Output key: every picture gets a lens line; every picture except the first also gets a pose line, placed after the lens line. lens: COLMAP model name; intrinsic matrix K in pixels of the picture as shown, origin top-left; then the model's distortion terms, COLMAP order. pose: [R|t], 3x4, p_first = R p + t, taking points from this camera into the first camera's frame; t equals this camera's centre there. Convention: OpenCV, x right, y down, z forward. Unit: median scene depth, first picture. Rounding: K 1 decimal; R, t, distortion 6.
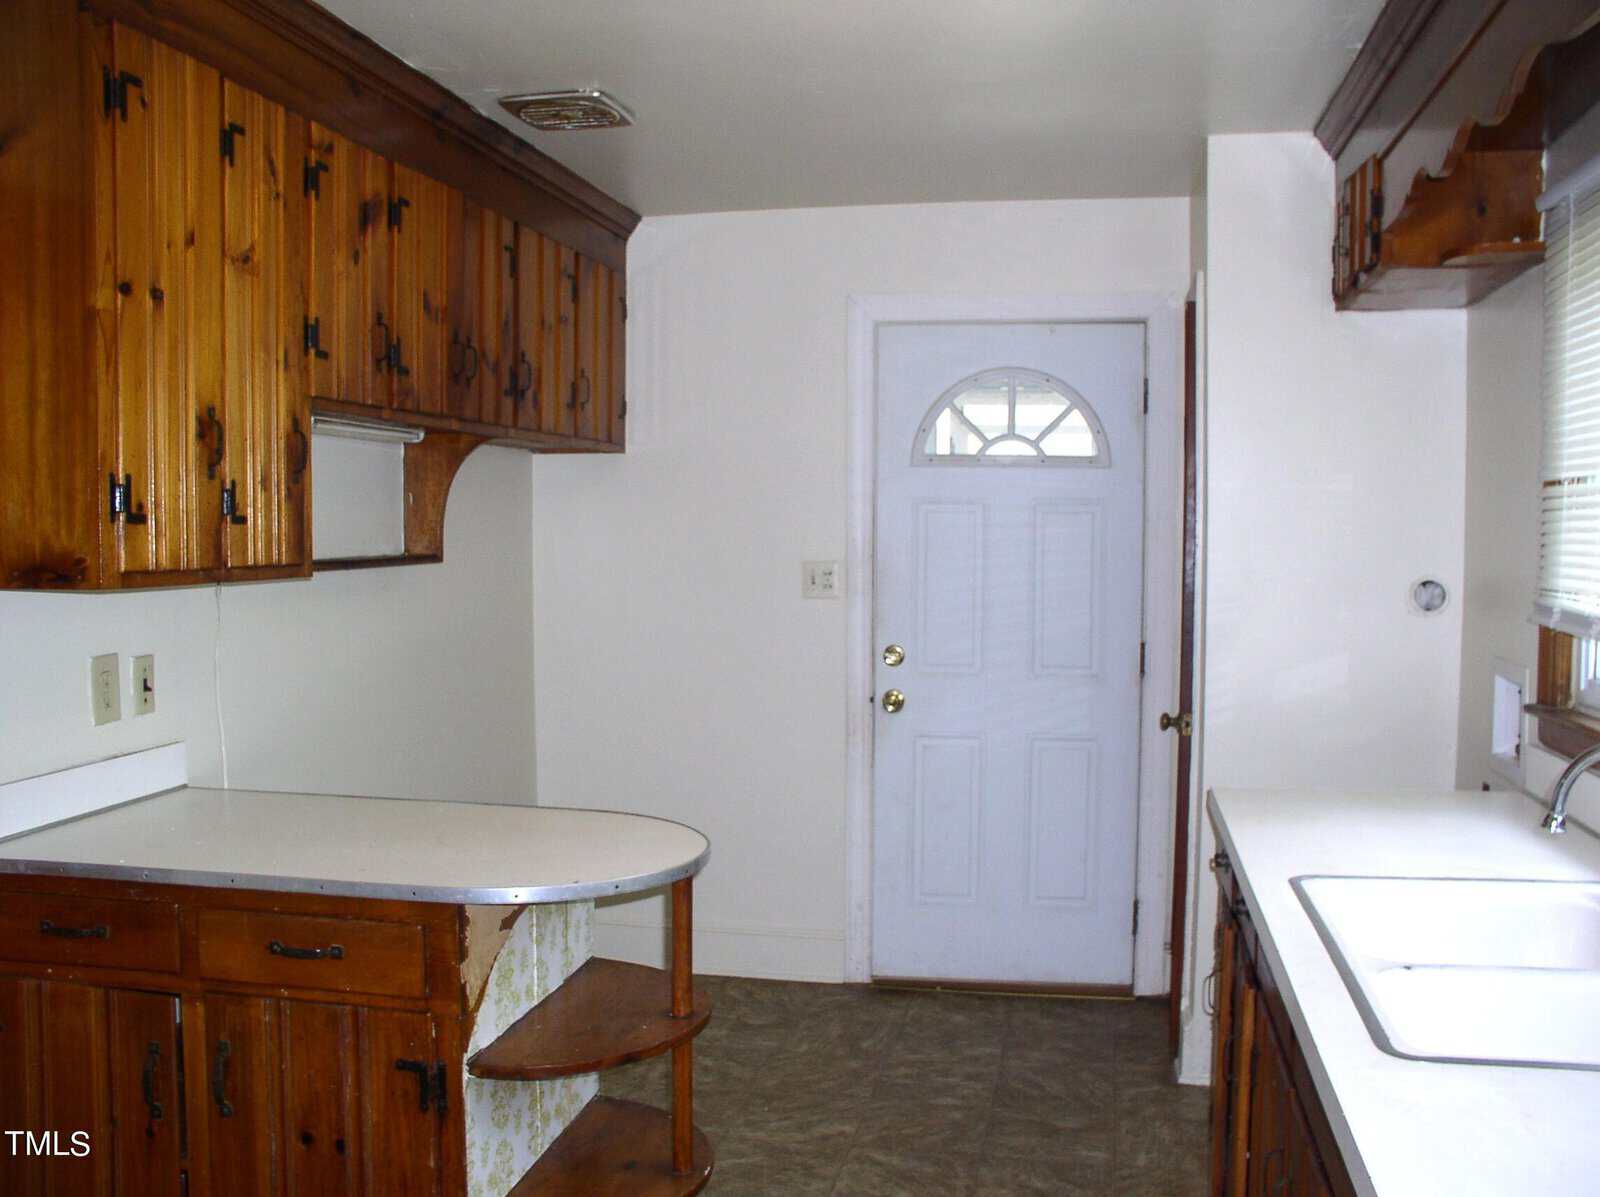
lens RADIAL K [[1450.2, 0, 800.0], [0, 1450.2, 598.5], [0, 0, 1]] dist [-0.201069, 0.211341]
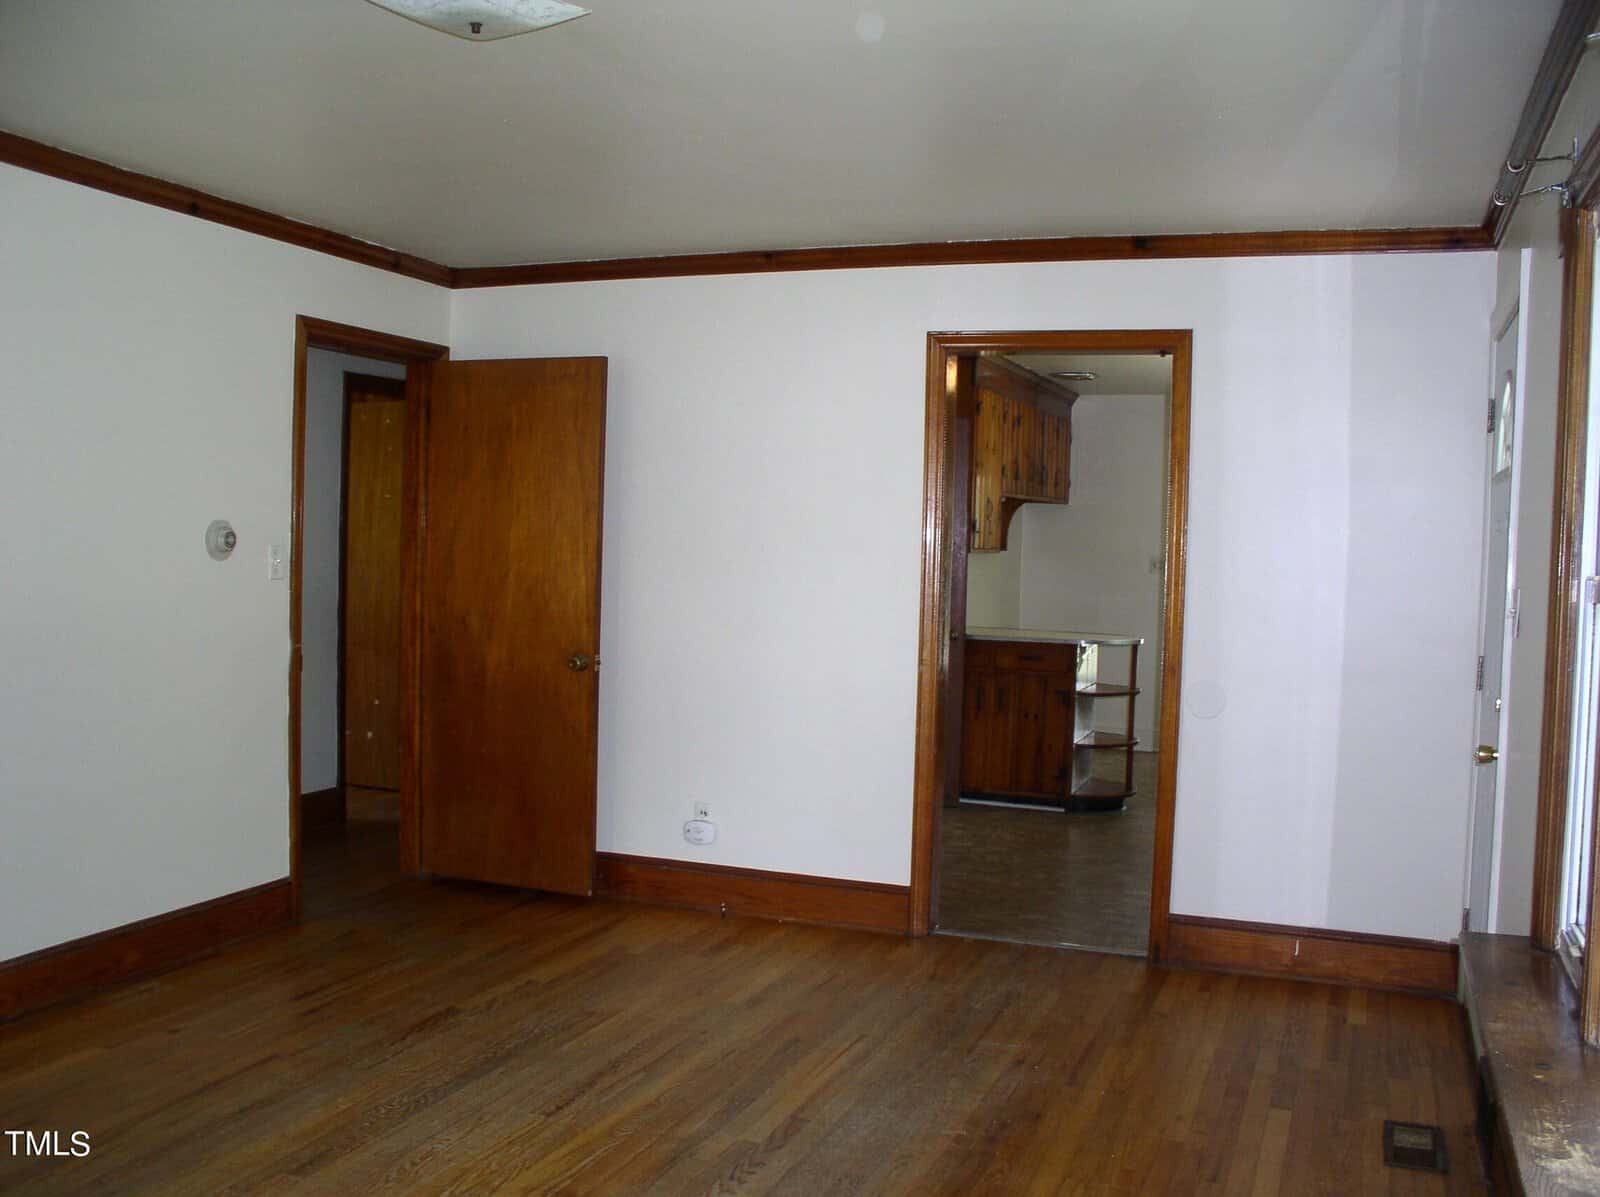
lens RADIAL K [[1450.2, 0, 800.0], [0, 1450.2, 598.5], [0, 0, 1]] dist [-0.201069, 0.211341]
pose [[0.983694, 0.034512, -0.176508, -0.145022], [-0.035928, 0.999343, -0.004830, 0.071212], [0.176225, 0.011092, 0.984287, -1.311323]]
